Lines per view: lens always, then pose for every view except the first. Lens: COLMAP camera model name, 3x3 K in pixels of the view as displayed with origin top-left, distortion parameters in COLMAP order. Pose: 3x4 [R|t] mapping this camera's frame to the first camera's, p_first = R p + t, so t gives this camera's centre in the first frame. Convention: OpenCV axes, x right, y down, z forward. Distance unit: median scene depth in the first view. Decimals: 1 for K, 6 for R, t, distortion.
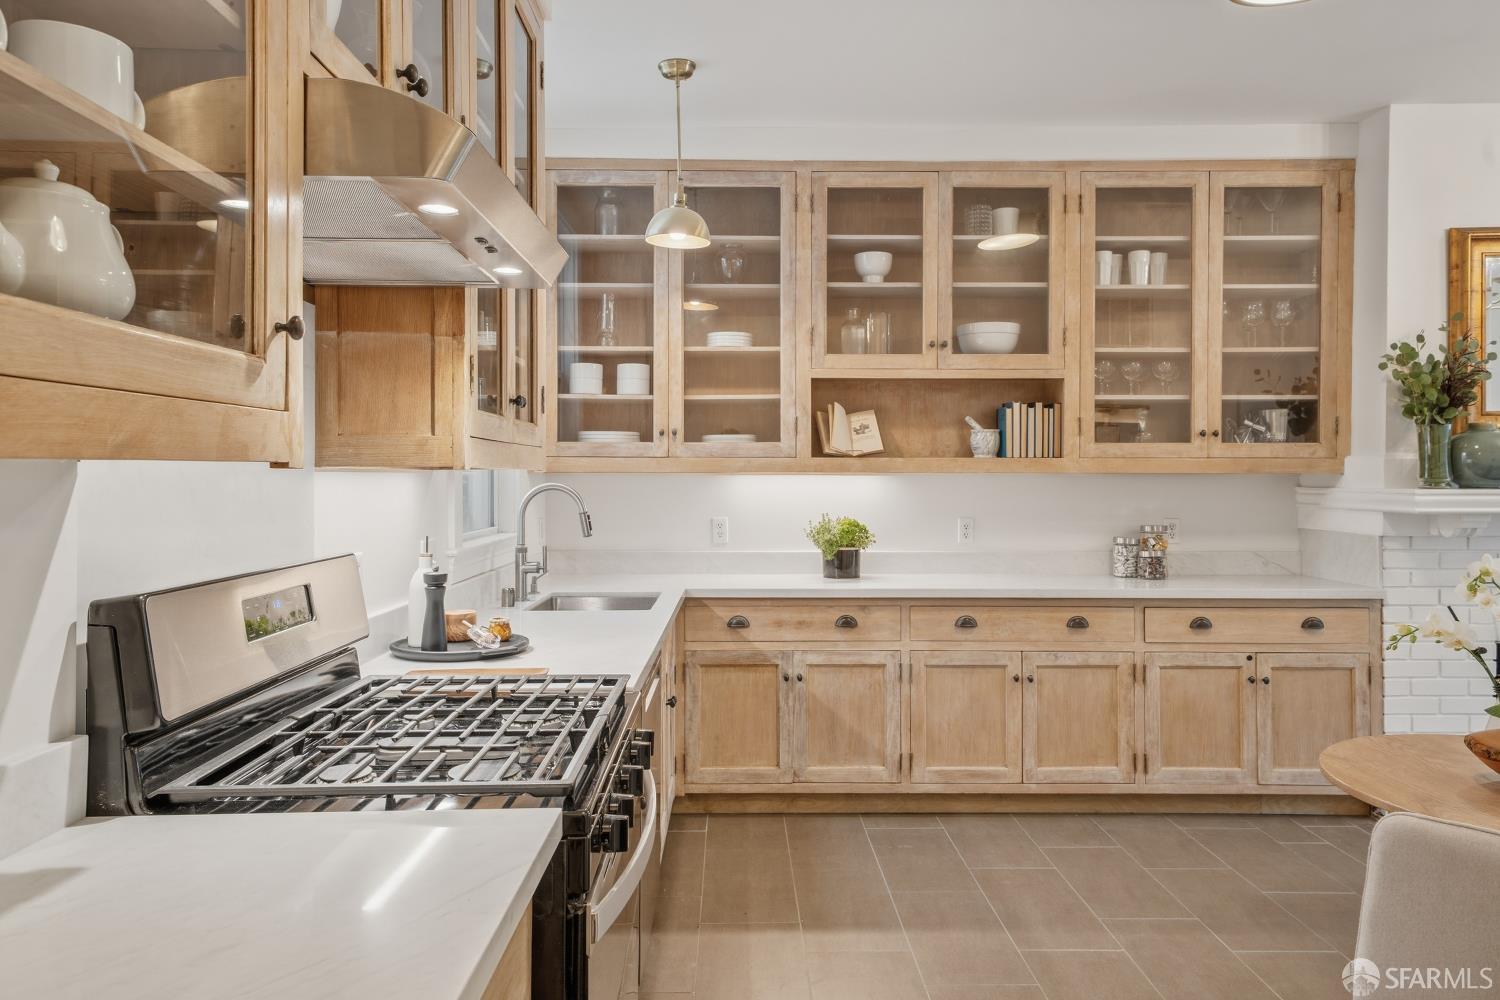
lens RADIAL K [[1011.3, 0, 745.9], [0, 1011.3, 477.1], [0, 0, 1]] dist [0.025392, 0.000750]
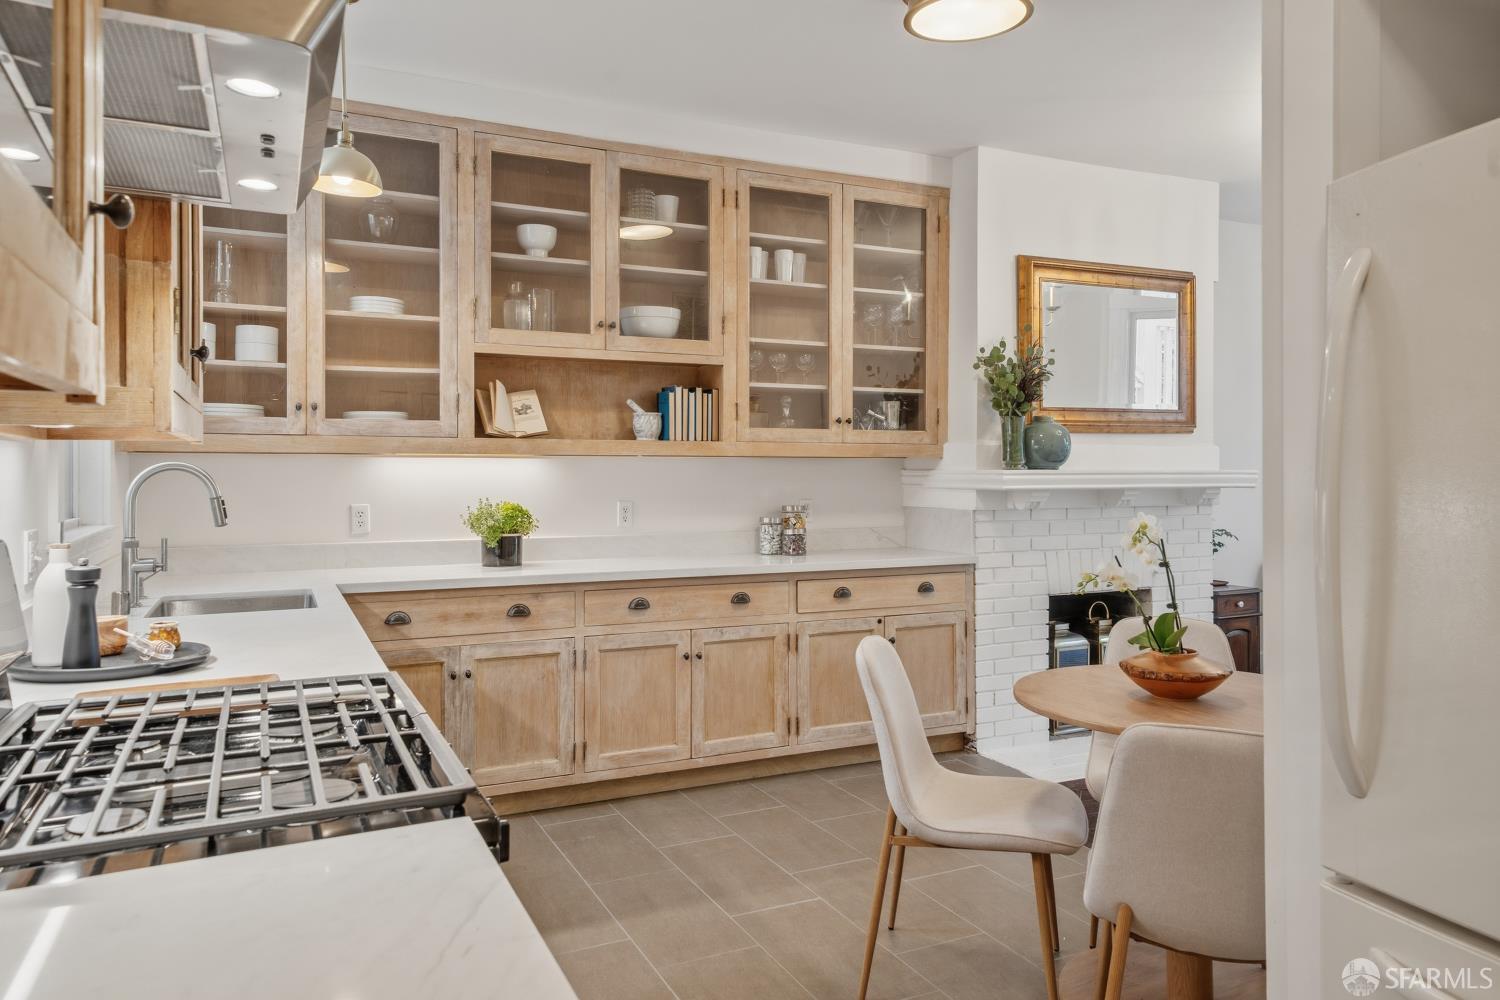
lens RADIAL K [[1016.2, 0, 752.9], [0, 1016.2, 466.3], [0, 0, 1]] dist [0.023703, -0.000081]
pose [[0.906868, 0.001293, 0.421412, -0.103100], [0.001254, 0.999983, -0.005765, 0.013332], [-0.421412, 0.005756, 0.906851, 0.043255]]
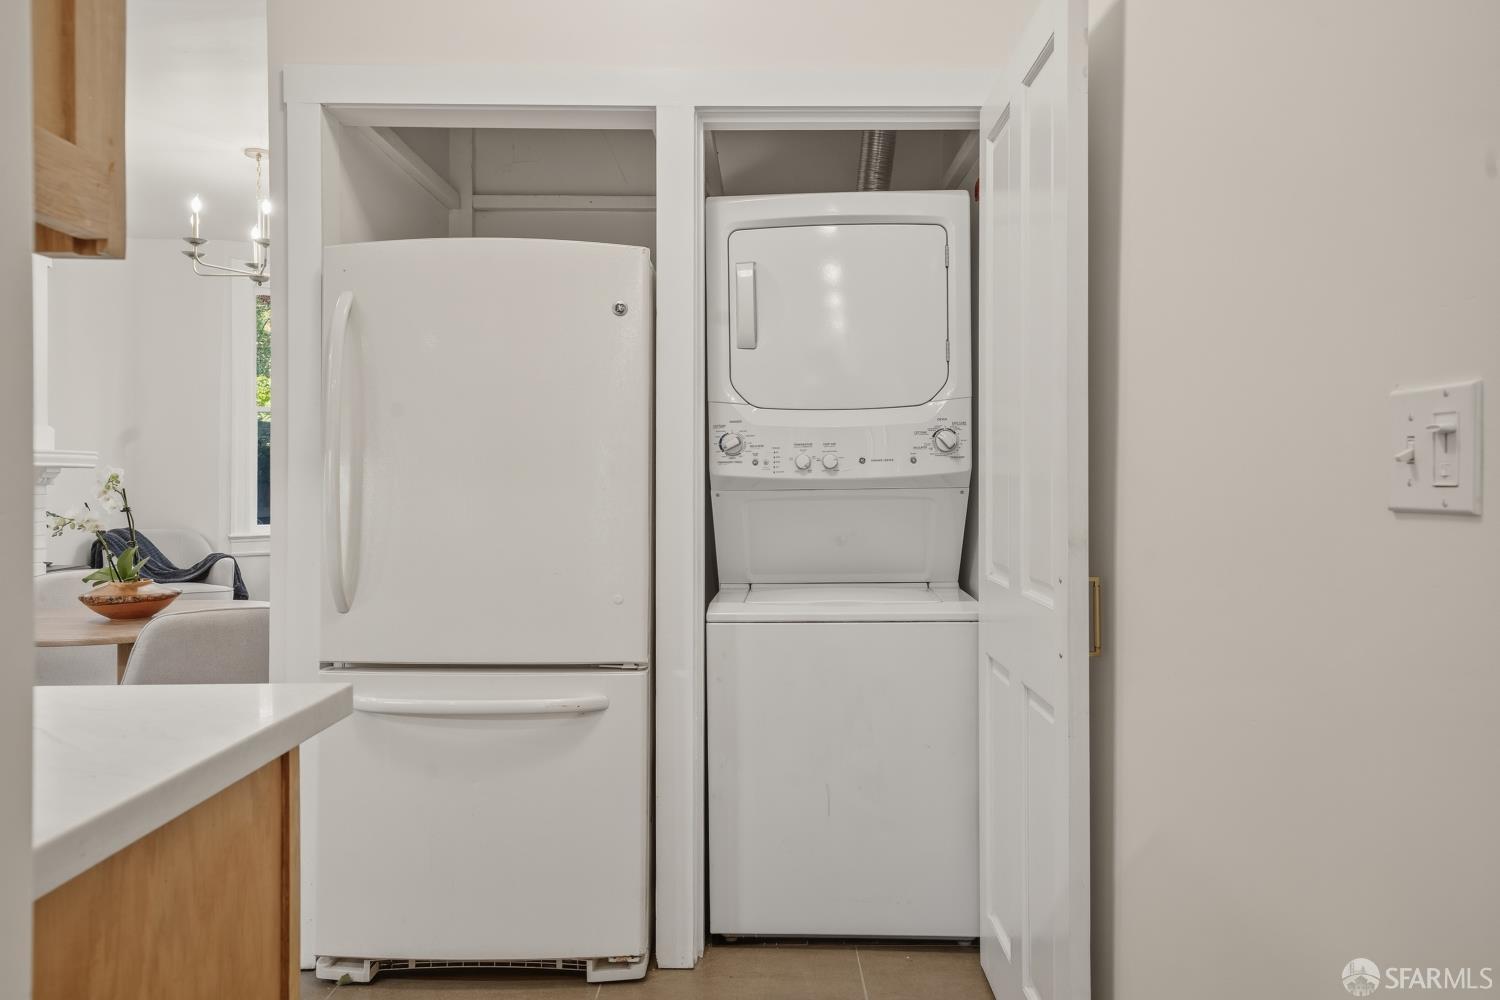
lens RADIAL K [[995.6, 0, 761.2], [0, 995.6, 479.5], [0, 0, 1]] dist [0.025511, 0.002235]
pose [[0.008002, -0.001456, 0.999967, -0.355985], [0.000102, 0.999999, 0.001455, 0.046166], [-0.999968, 0.000090, 0.008002, 0.024187]]
